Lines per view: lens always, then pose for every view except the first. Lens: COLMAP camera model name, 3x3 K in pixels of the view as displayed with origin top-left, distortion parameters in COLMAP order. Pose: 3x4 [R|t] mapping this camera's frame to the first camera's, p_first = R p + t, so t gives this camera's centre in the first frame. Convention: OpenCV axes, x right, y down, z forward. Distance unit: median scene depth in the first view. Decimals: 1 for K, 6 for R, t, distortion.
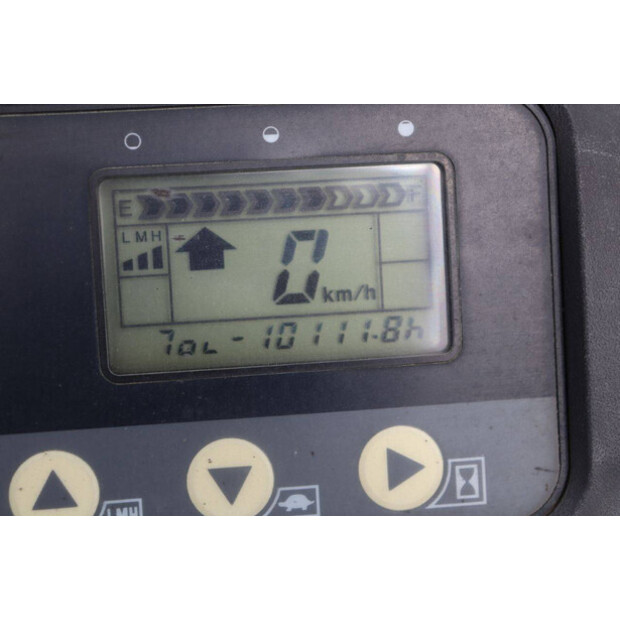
lens RADIAL K [[1403.6, 0, 310.0], [0, 1403.6, 310.0], [0, 0, 1]] dist [0.211148, -0.149492]
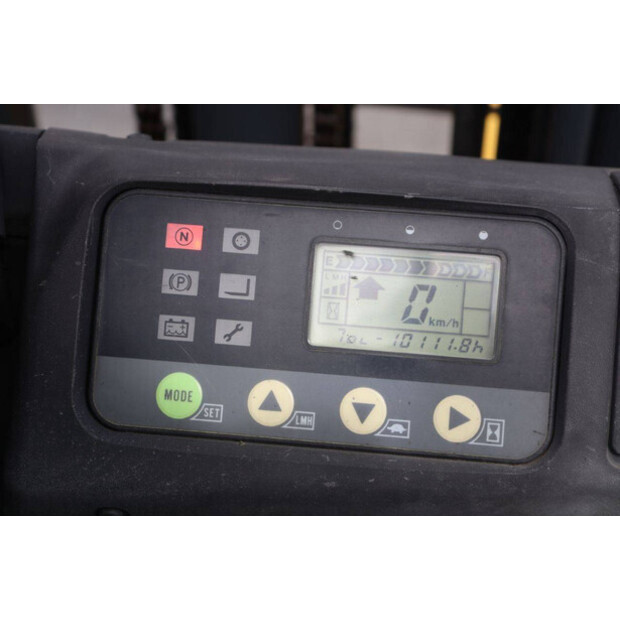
lens RADIAL K [[1403.6, 0, 310.0], [0, 1403.6, 310.0], [0, 0, 1]] dist [0.211148, -0.149492]
pose [[0.972114, 0.123752, -0.199196, 0.222505], [-0.147226, 0.983227, -0.107655, 0.195887], [0.182532, 0.133980, 0.974028, -0.811393]]
